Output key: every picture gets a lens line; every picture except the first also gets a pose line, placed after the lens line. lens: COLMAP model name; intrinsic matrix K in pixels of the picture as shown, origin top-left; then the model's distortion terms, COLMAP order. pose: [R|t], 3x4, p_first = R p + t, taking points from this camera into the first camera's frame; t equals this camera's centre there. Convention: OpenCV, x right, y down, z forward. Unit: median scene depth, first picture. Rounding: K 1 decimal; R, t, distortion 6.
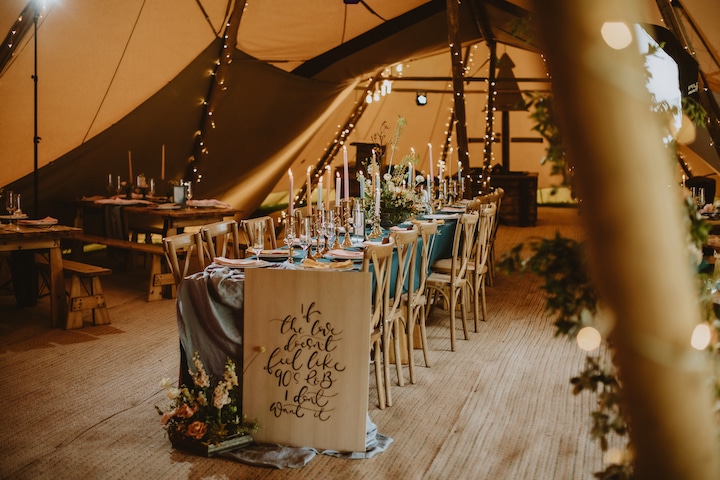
lens RADIAL K [[1042.9, 0, 363.2], [0, 1042.9, 238.2], [0, 0, 1]] dist [0.102076, 0.000000]
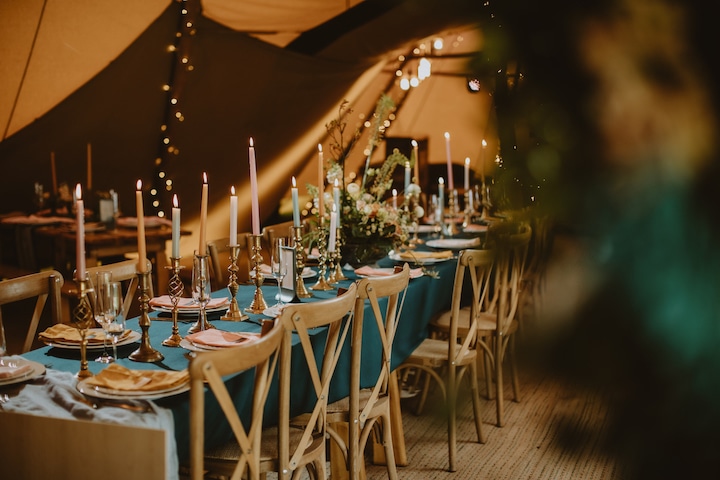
lens RADIAL K [[1042.9, 0, 359.2], [0, 1042.9, 238.1], [0, 0, 1]] dist [0.102076, 0.000000]
pose [[0.996385, -0.008230, -0.084548, 0.058120], [0.008652, 0.999952, 0.004619, -0.022592], [0.084506, -0.005334, 0.996409, 0.259861]]
